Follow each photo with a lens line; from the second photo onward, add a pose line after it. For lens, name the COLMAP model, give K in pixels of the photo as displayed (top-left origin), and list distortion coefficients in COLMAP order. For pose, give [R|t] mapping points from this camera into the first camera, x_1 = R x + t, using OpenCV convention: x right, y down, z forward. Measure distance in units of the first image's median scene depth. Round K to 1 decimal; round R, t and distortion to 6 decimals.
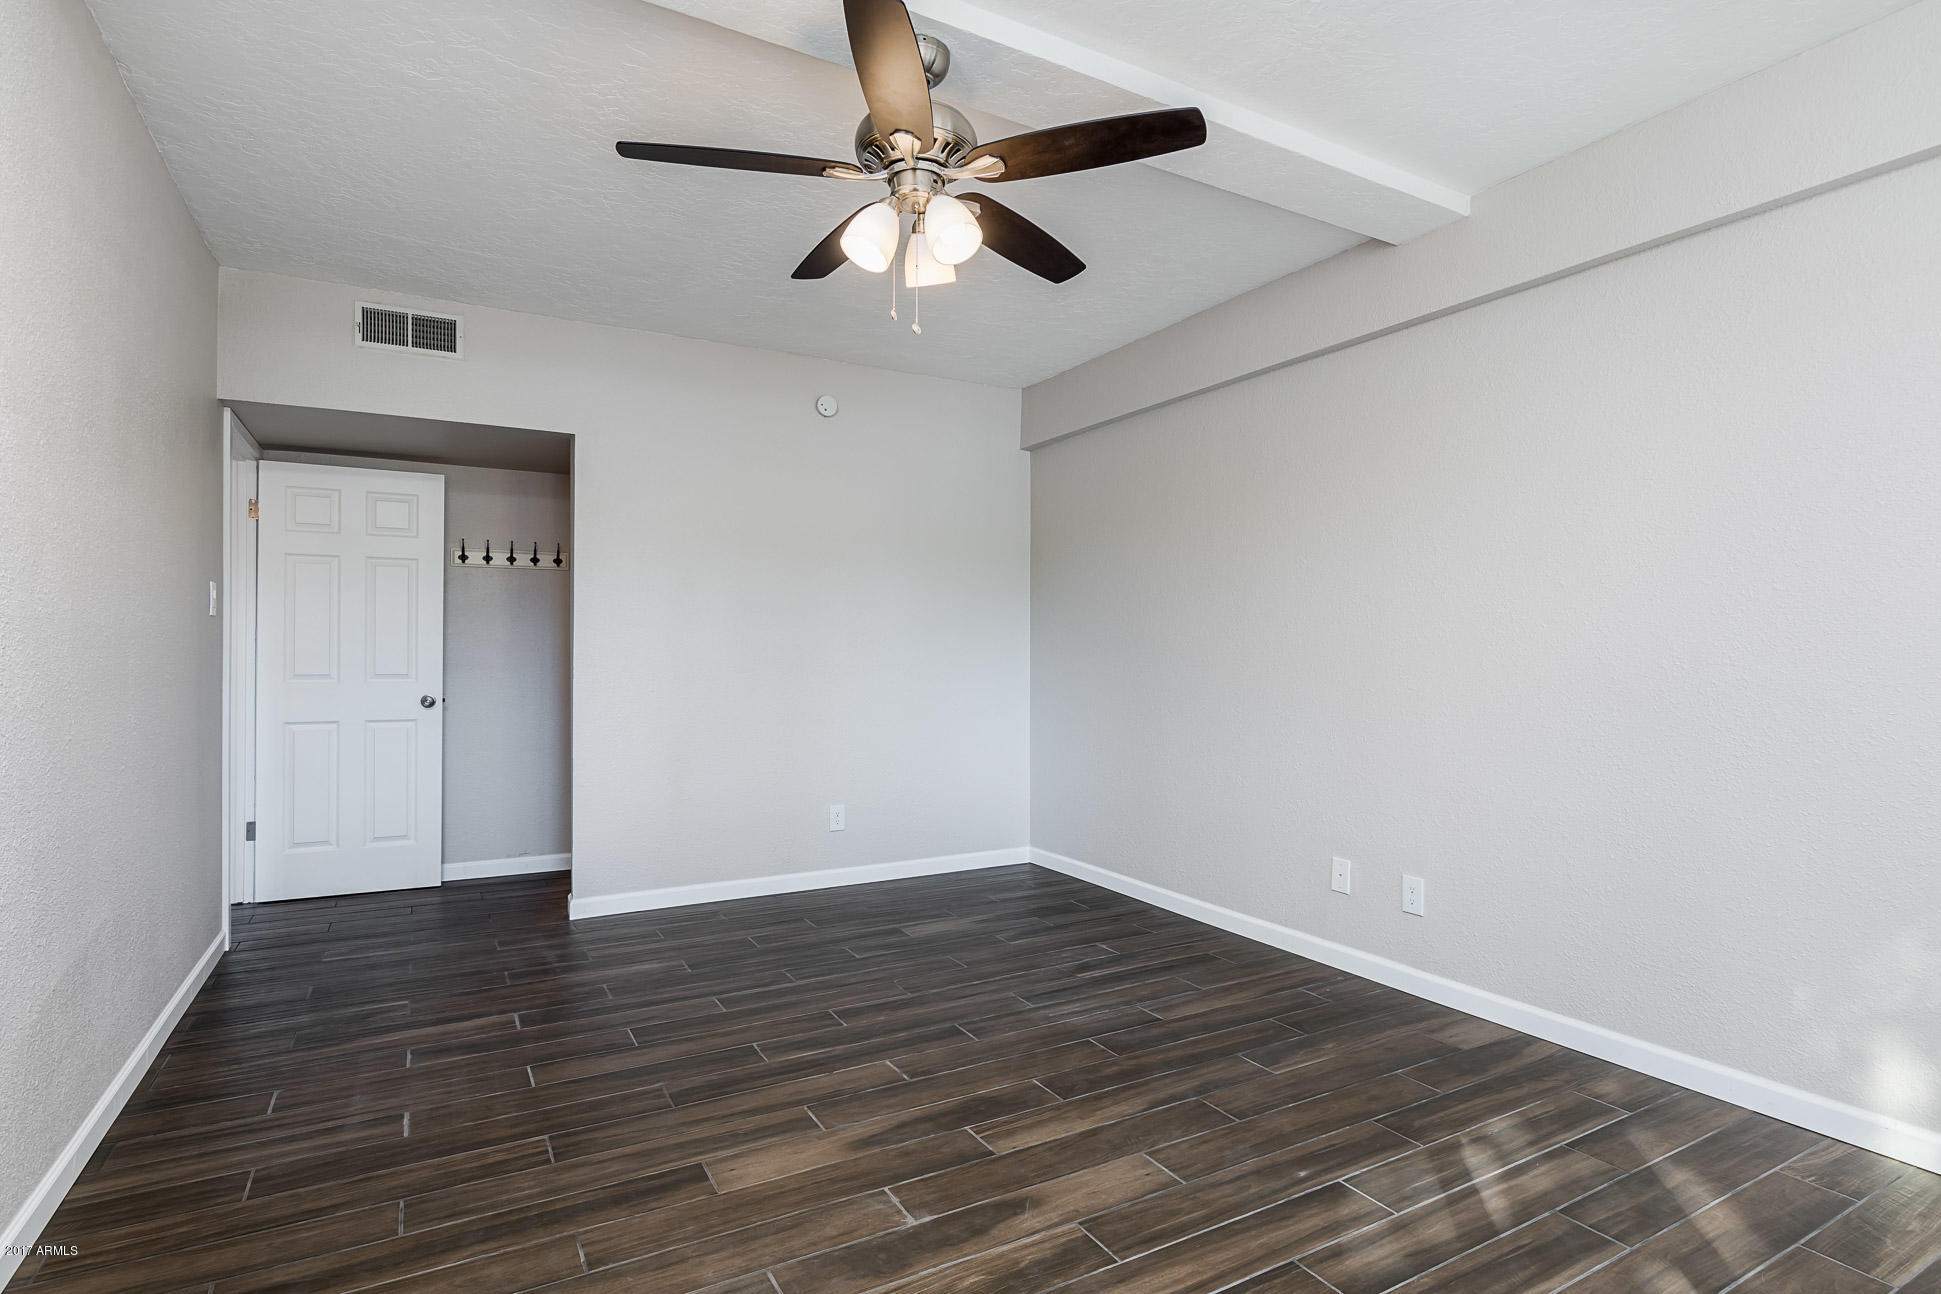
lens RADIAL K [[1006.5, 0, 952.1], [0, 1006.5, 651.9], [0, 0, 1]] dist [0.001104, -0.000243]
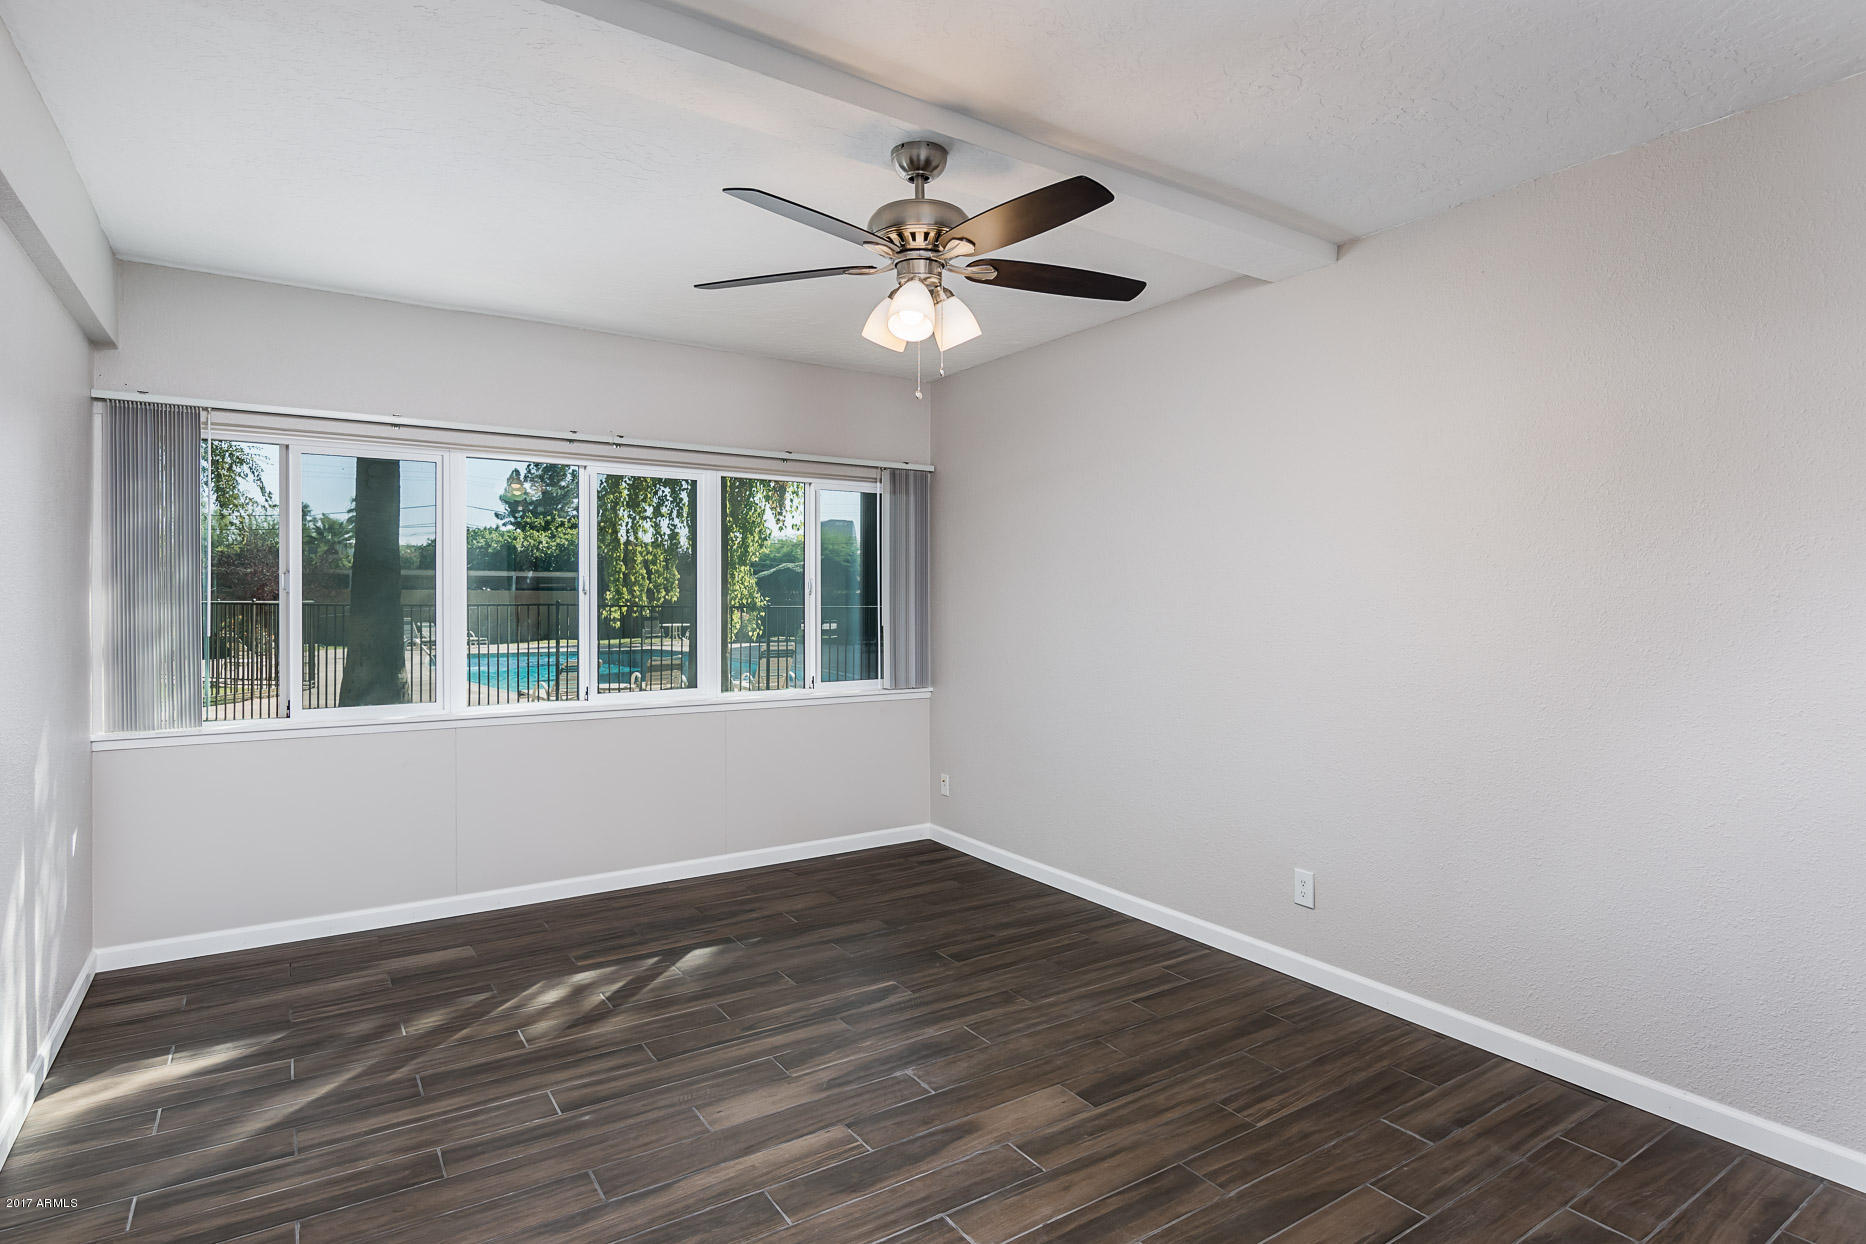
lens RADIAL K [[967.6, 0, 915.3], [0, 967.6, 626.7], [0, 0, 1]] dist [0.001104, -0.000243]
pose [[-0.997254, -0.005599, -0.073846, 0.048594], [-0.006965, 0.999809, 0.018264, -0.075838], [0.073729, 0.018729, -0.997102, 2.094655]]
